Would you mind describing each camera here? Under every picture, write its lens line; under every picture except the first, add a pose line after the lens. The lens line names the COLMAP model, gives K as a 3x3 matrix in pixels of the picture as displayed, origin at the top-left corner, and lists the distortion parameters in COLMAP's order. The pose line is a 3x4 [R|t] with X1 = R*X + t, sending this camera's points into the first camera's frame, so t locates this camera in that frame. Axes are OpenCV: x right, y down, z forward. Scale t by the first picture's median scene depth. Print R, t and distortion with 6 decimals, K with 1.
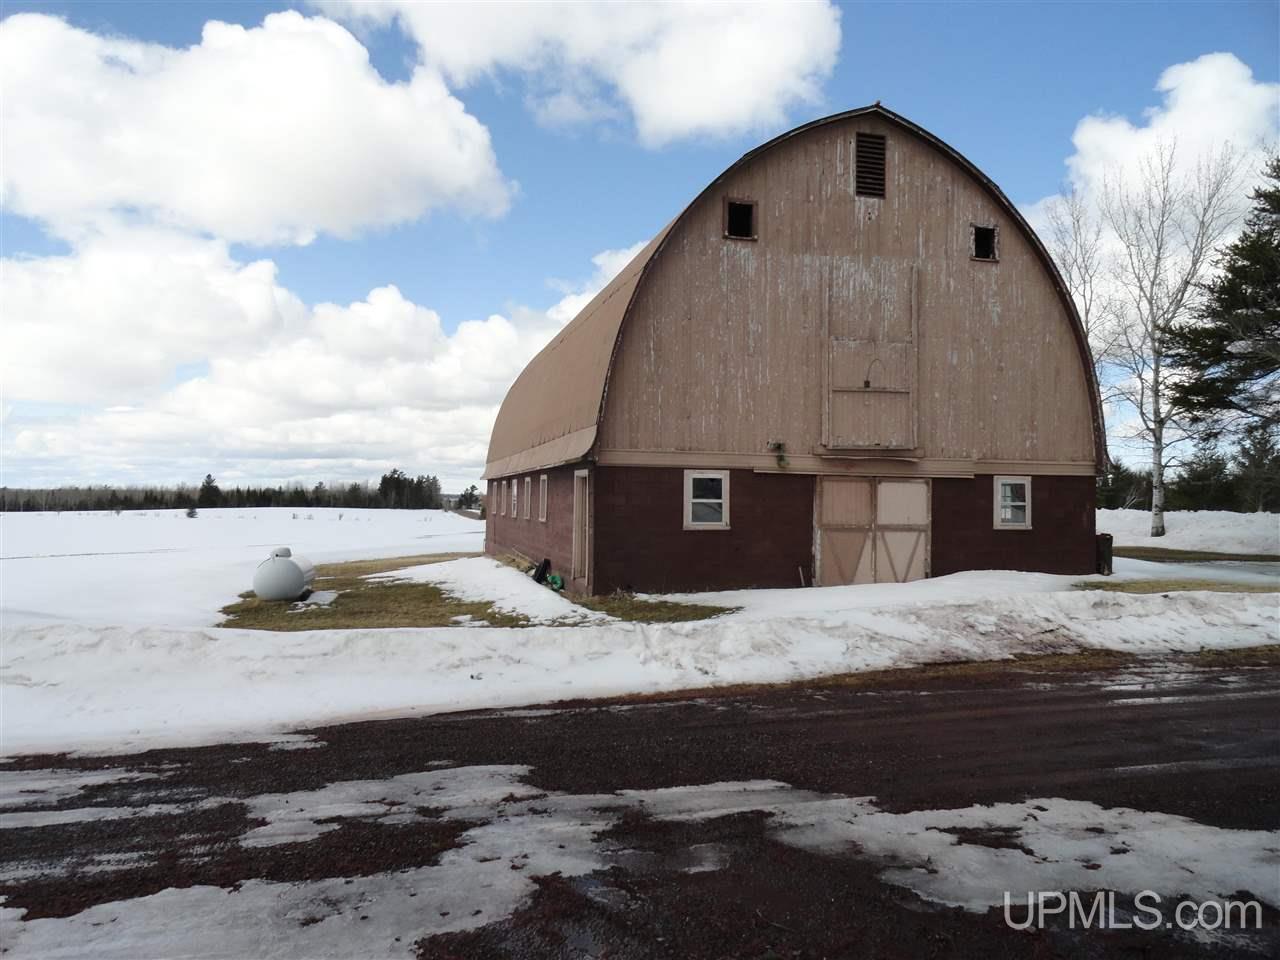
lens RADIAL K [[885.6, 0, 642.0], [0, 885.6, 481.3], [0, 0, 1]] dist [0.001501, -0.003252]
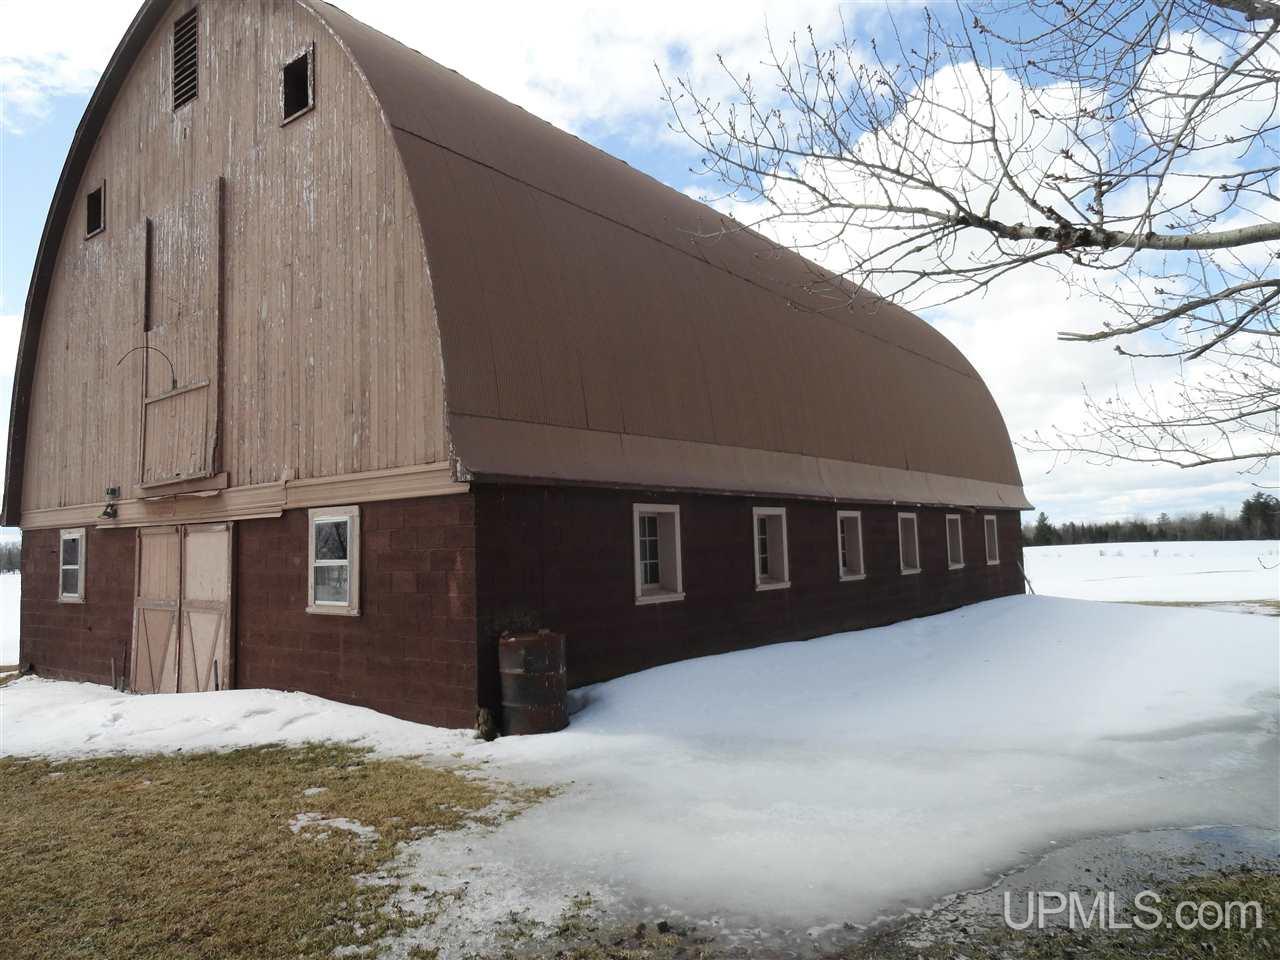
lens RADIAL K [[885.6, 0, 642.0], [0, 885.6, 481.3], [0, 0, 1]] dist [0.001501, -0.003252]
pose [[0.584362, -0.080685, -0.807472, 0.940261], [0.048494, 0.996739, -0.064502, 0.020273], [0.810043, -0.001465, 0.586369, 0.857101]]
